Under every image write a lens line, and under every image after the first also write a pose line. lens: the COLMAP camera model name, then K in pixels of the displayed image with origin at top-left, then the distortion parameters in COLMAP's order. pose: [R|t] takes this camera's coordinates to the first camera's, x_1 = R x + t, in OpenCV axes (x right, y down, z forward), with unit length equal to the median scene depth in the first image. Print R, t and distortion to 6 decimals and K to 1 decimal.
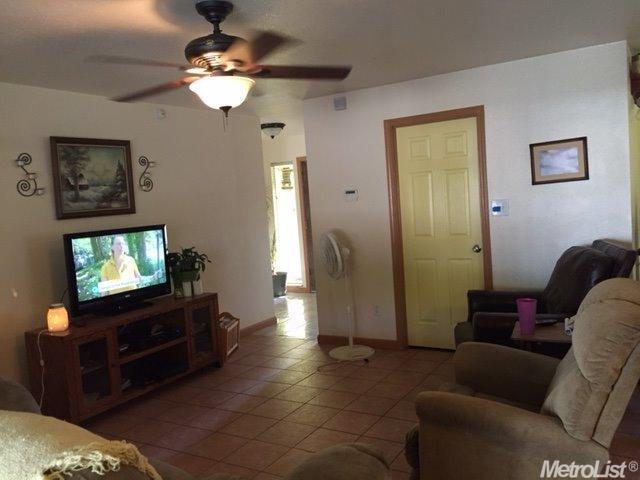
lens RADIAL K [[548.4, 0, 320.0], [0, 548.4, 240.0], [0, 0, 1]] dist [0.031104, -0.010836]
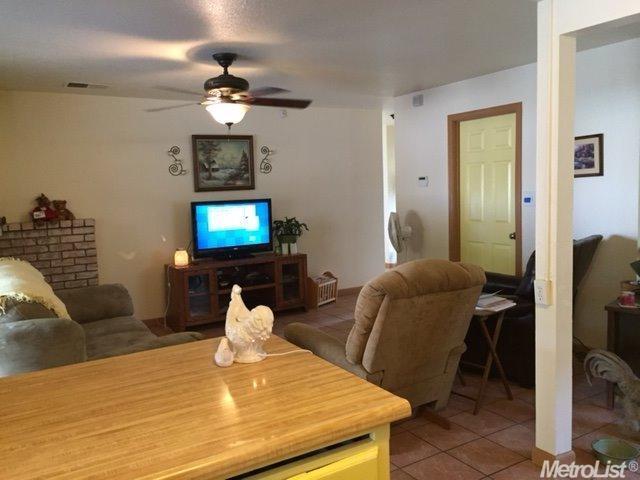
lens RADIAL K [[548.4, 0, 320.0], [0, 548.4, 240.0], [0, 0, 1]] dist [0.031104, -0.010836]
pose [[0.887460, 0.084563, -0.453061, 0.456797], [-0.063061, 0.996058, 0.062386, -0.020203], [0.456551, -0.026795, 0.889294, -0.137461]]
